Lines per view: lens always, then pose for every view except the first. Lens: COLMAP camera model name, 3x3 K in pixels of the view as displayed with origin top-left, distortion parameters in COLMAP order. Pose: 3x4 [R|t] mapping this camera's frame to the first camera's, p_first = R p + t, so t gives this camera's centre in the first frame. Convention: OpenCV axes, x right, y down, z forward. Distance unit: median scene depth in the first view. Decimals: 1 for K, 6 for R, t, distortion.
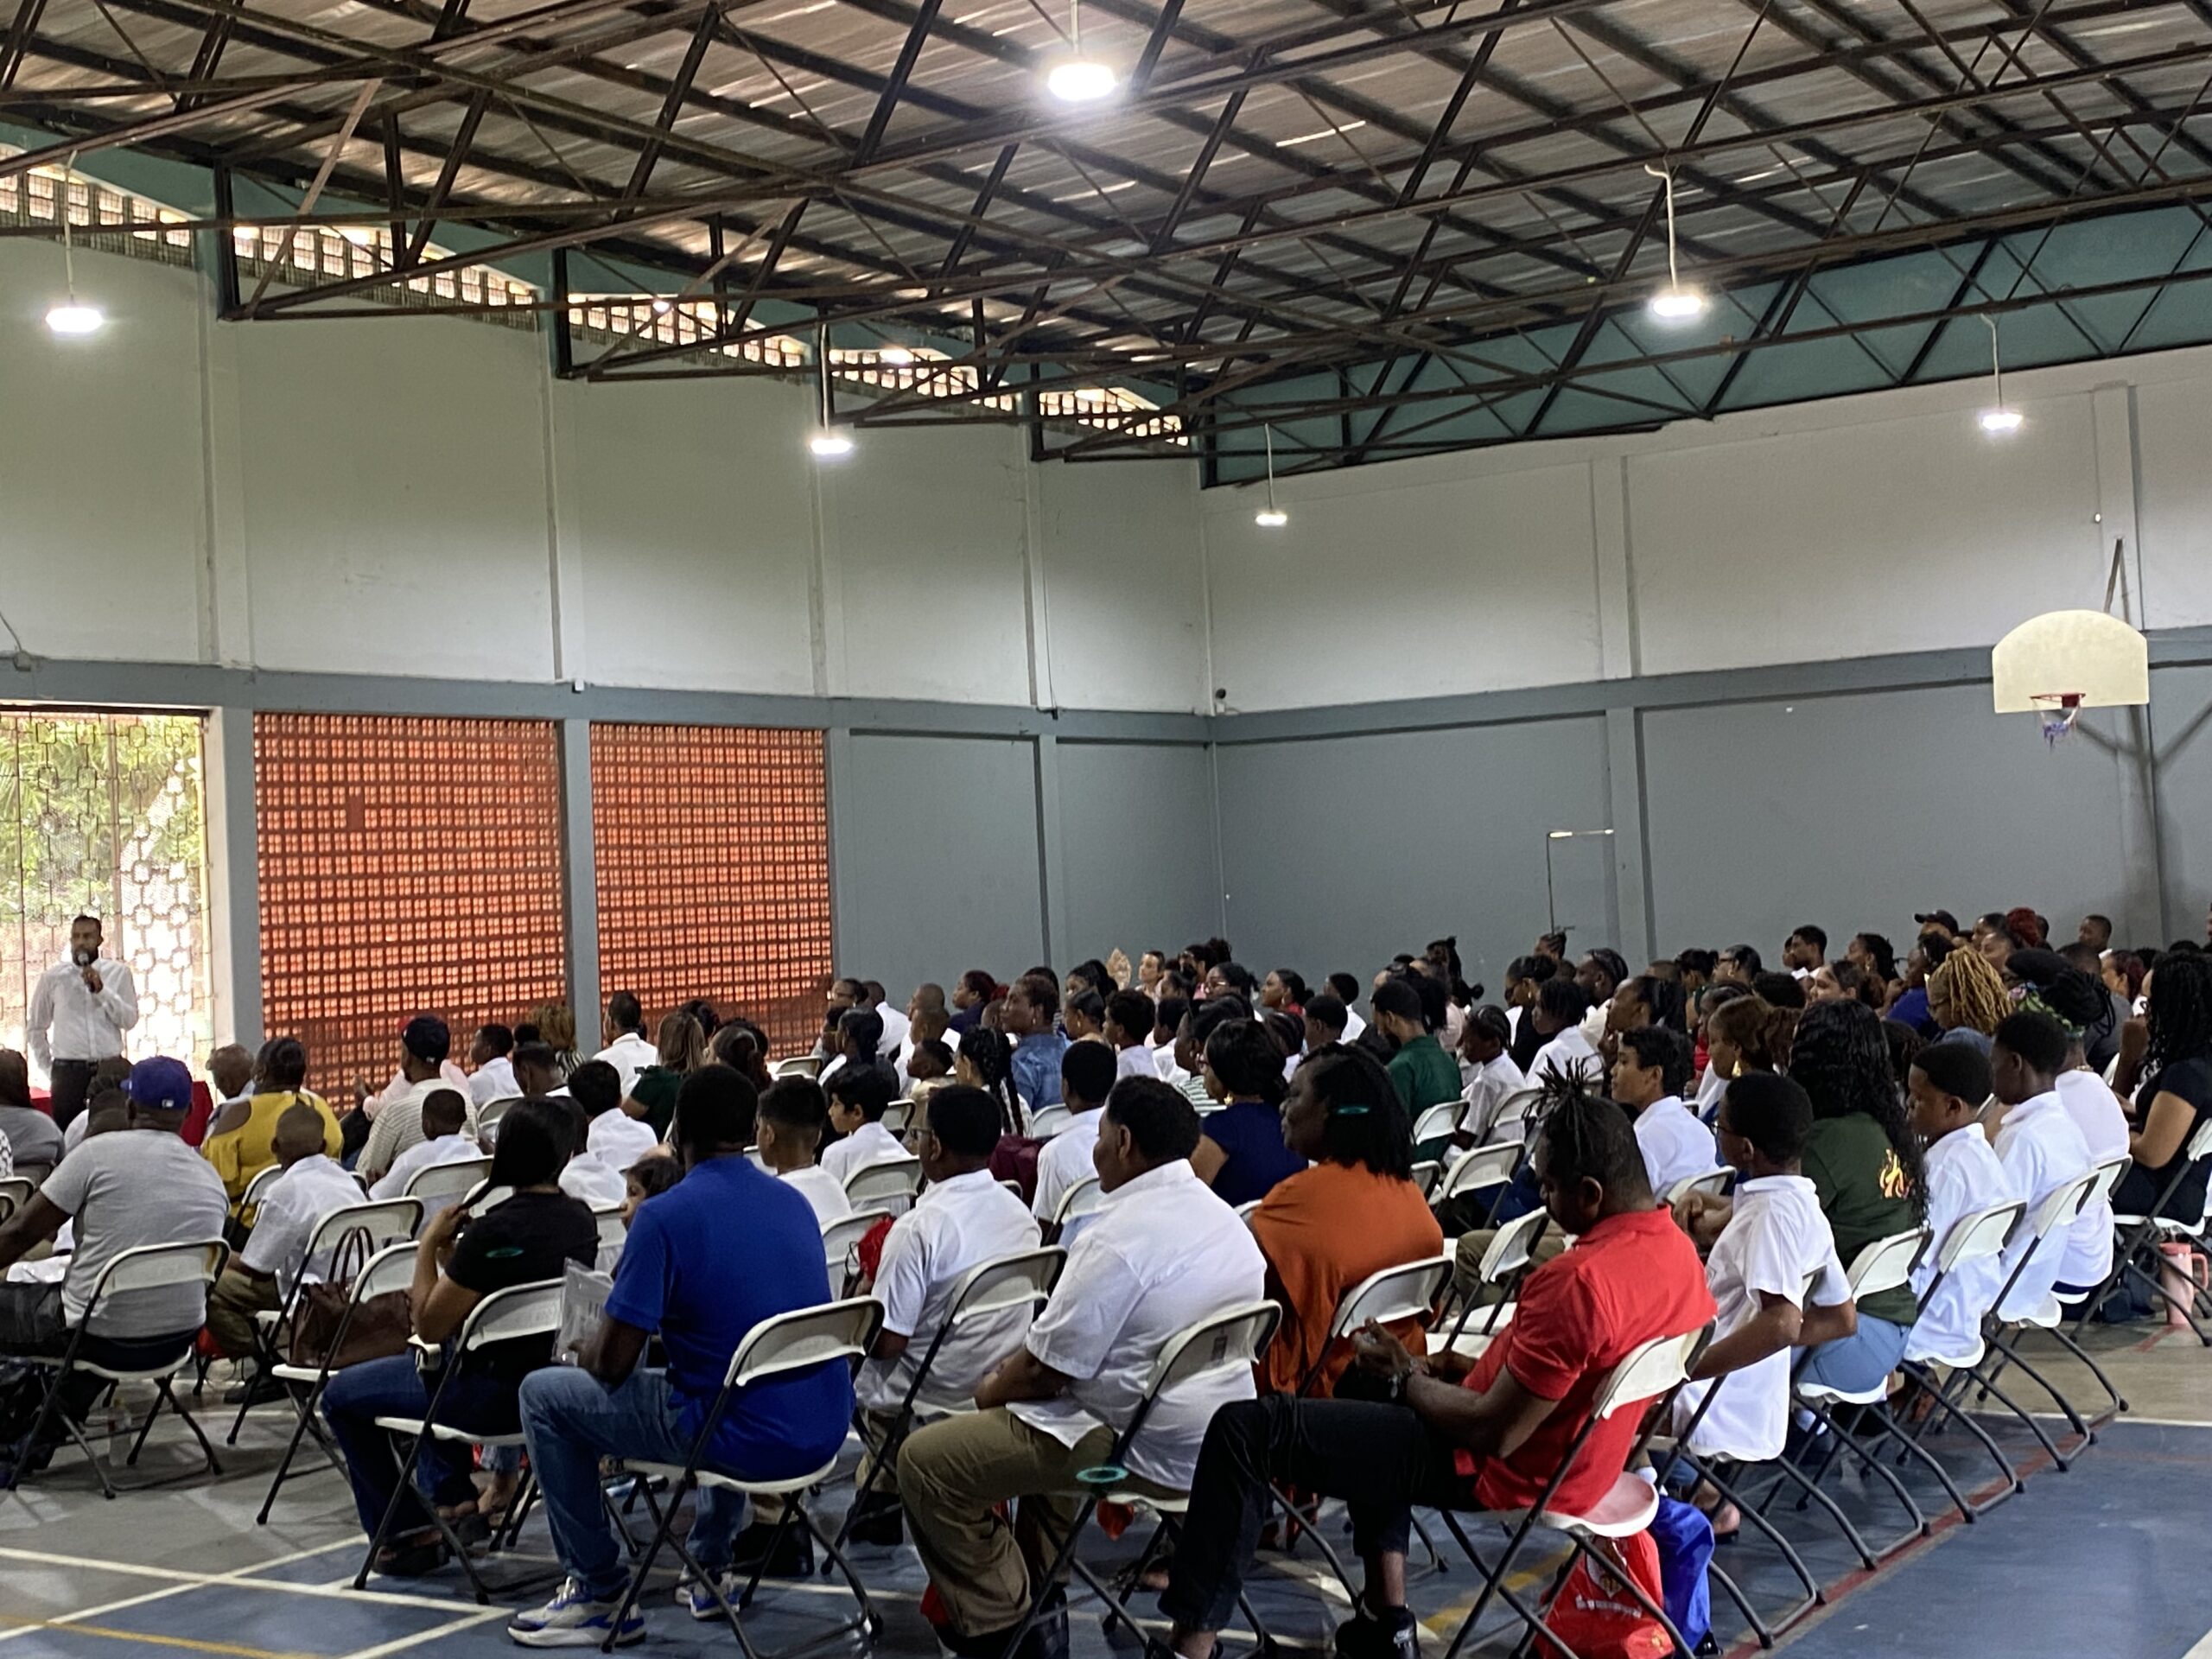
lens RADIAL K [[2918.8, 0, 1117.1], [0, 2918.8, 793.2], [0, 0, 1]] dist [0.102588, 0.000000]
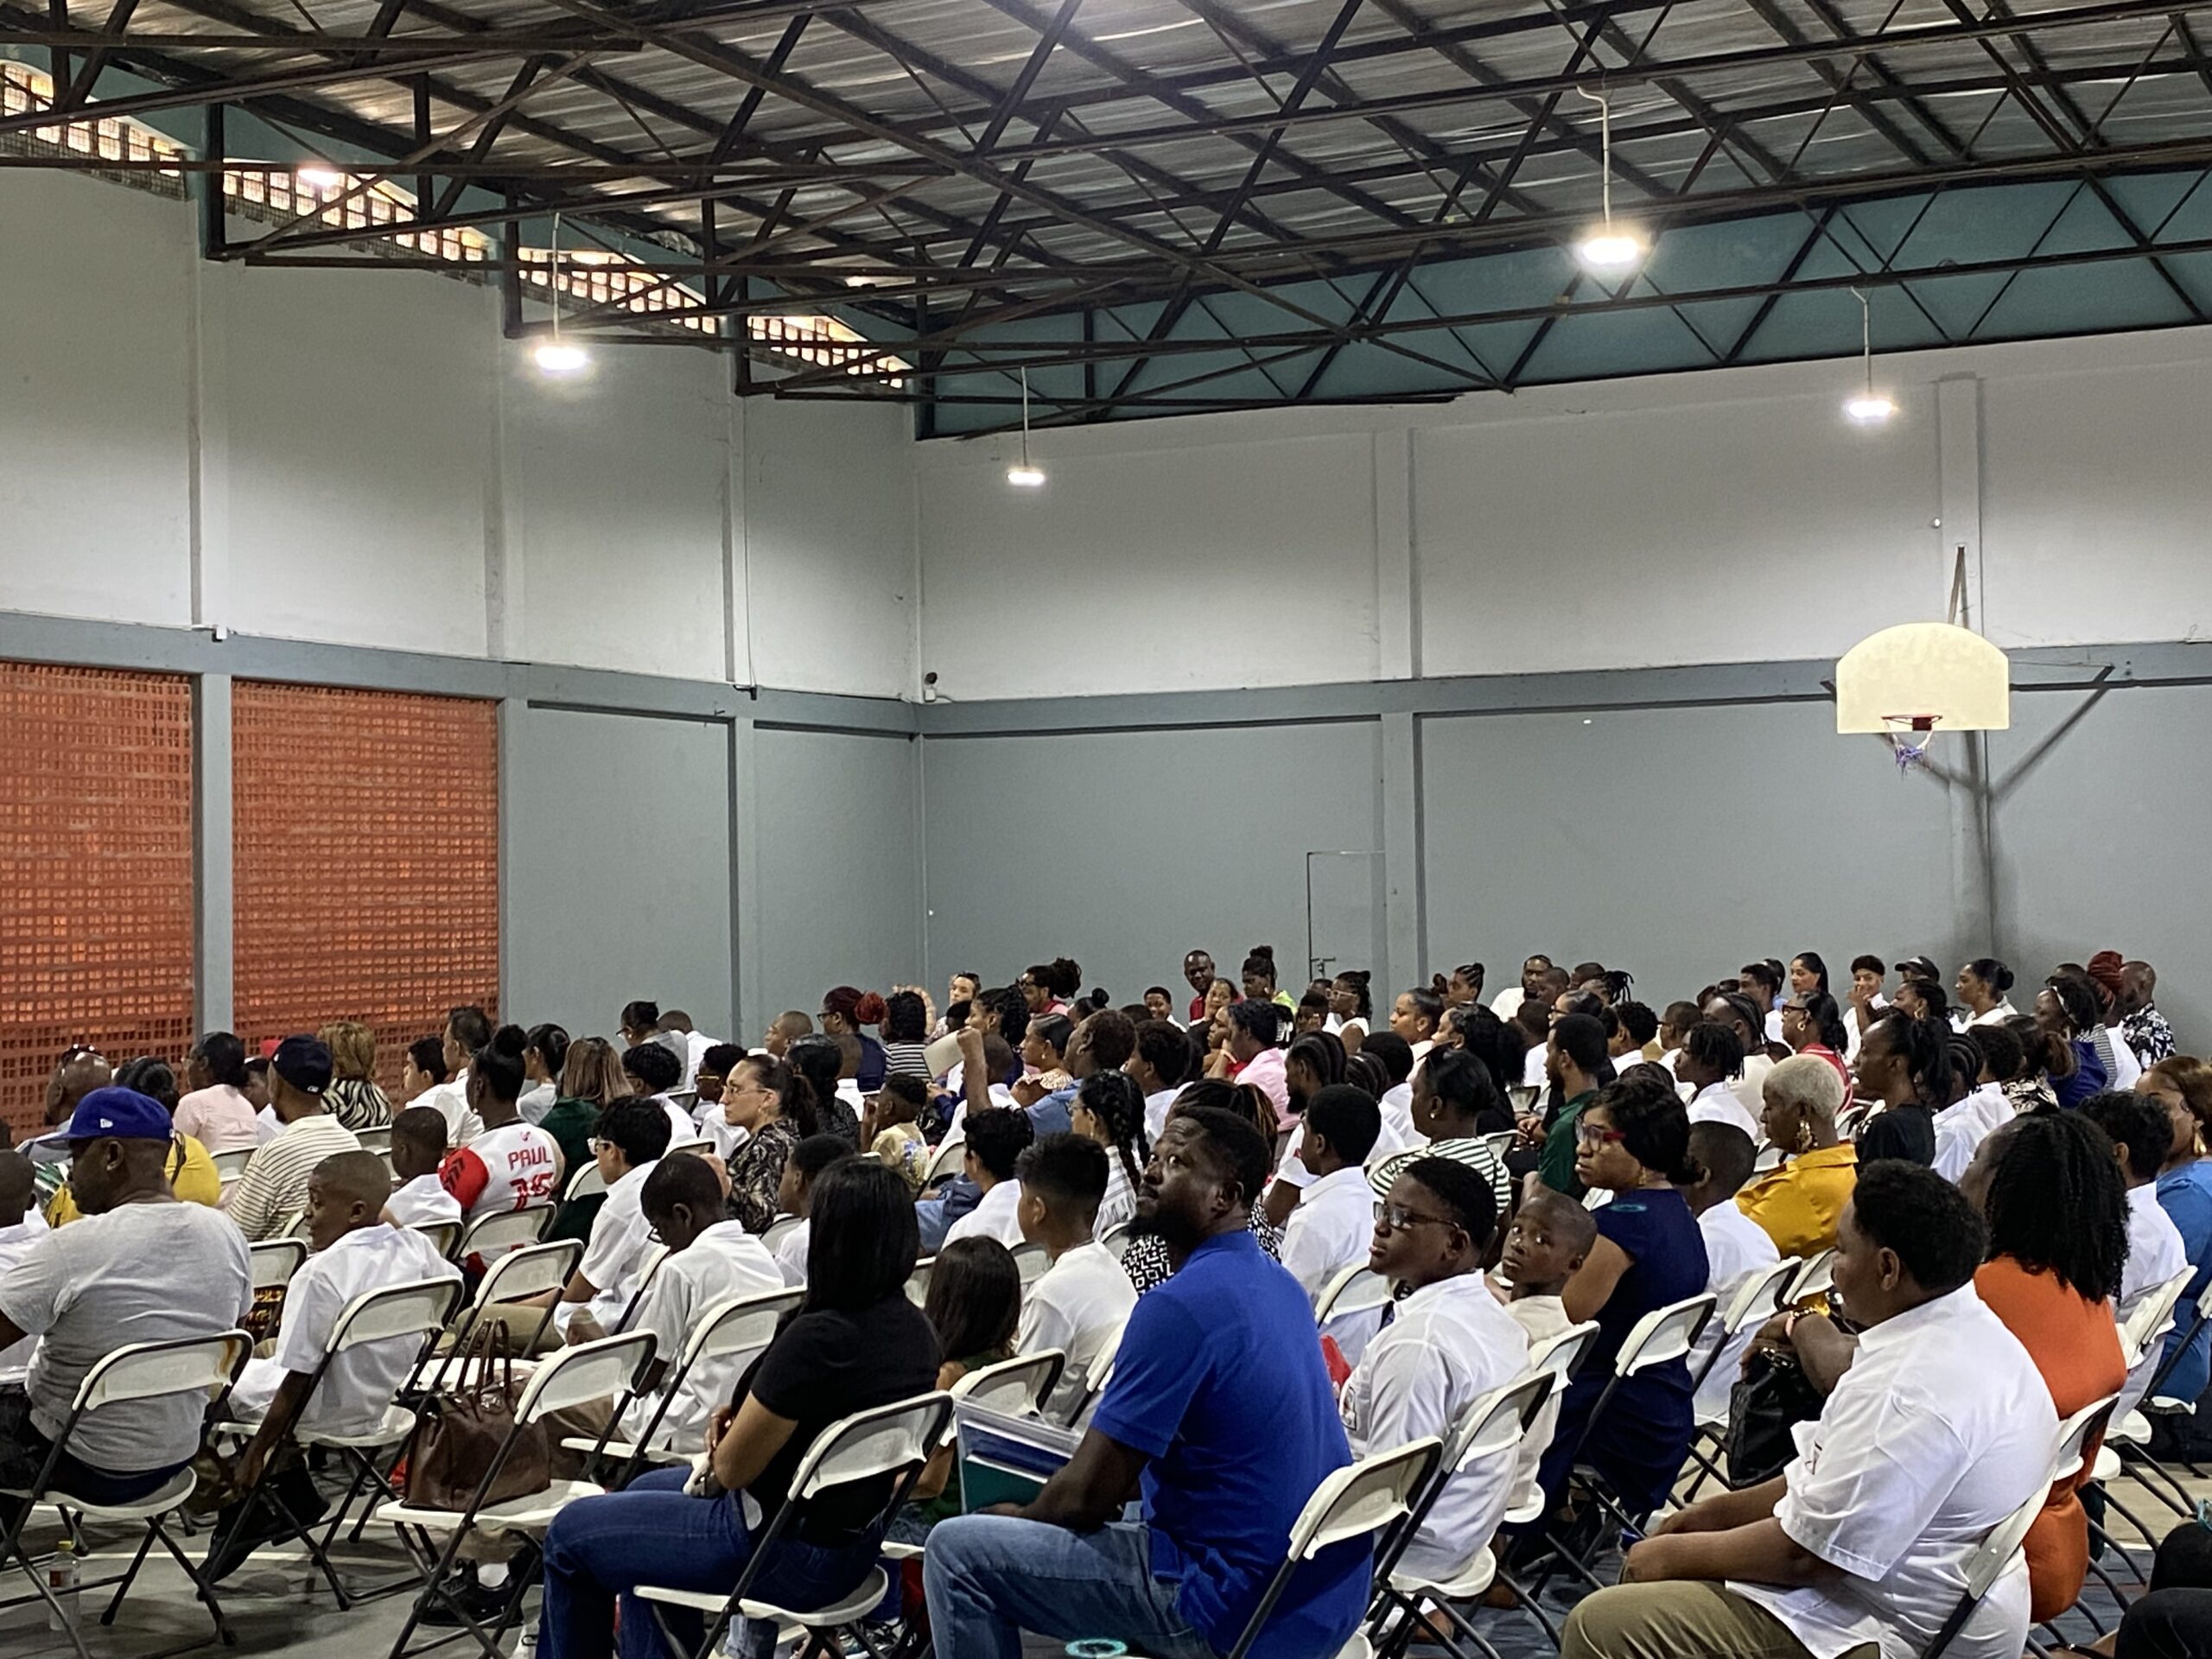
lens RADIAL K [[3277.2, 0, 1132.5], [0, 3277.2, 785.2], [0, 0, 1]] dist [0.107422, 0.000000]
pose [[0.987453, 0.035632, 0.153841, -0.071804], [-0.034924, 0.999363, -0.007301, 0.003491], [-0.154003, 0.001837, 0.988069, 0.044632]]
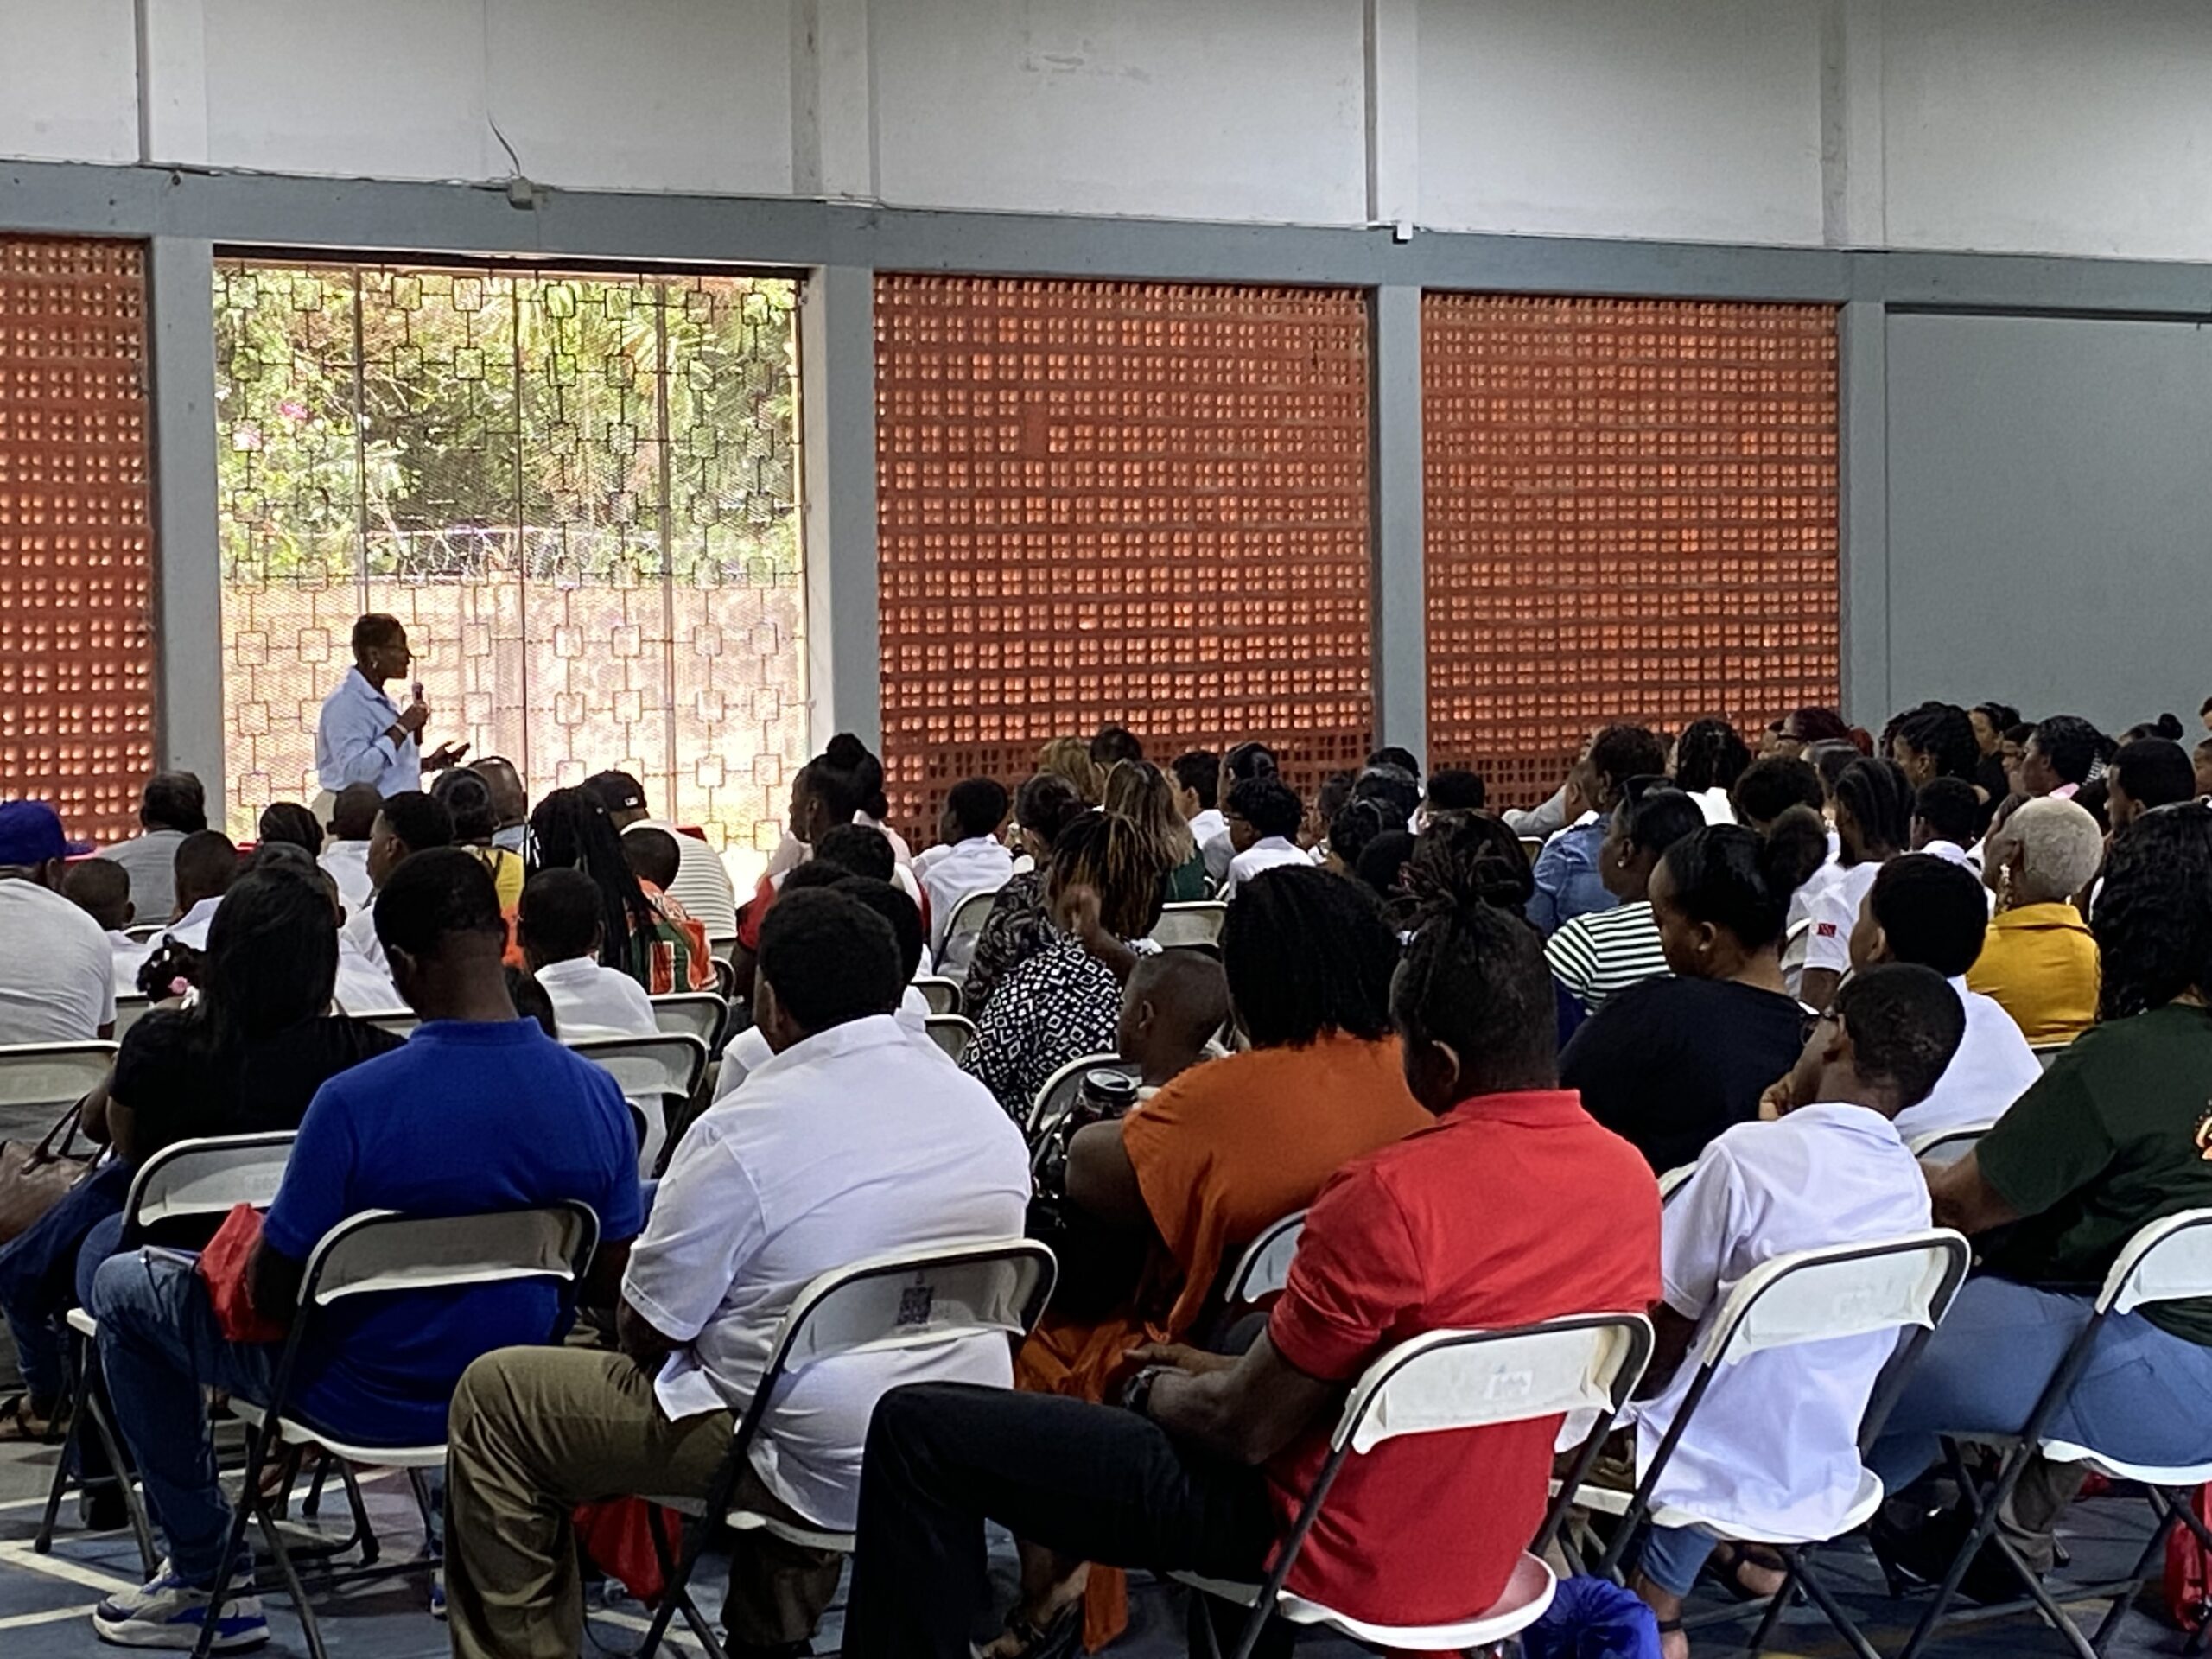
lens RADIAL K [[4802.4, 0, 1109.7], [0, 4802.4, 828.1], [0, 0, 1]] dist [0.116377, 0.000000]
pose [[0.943203, 0.046021, -0.329015, 0.100050], [-0.016263, 0.995568, 0.092632, -0.004093], [0.331819, -0.082020, 0.939771, 0.002576]]
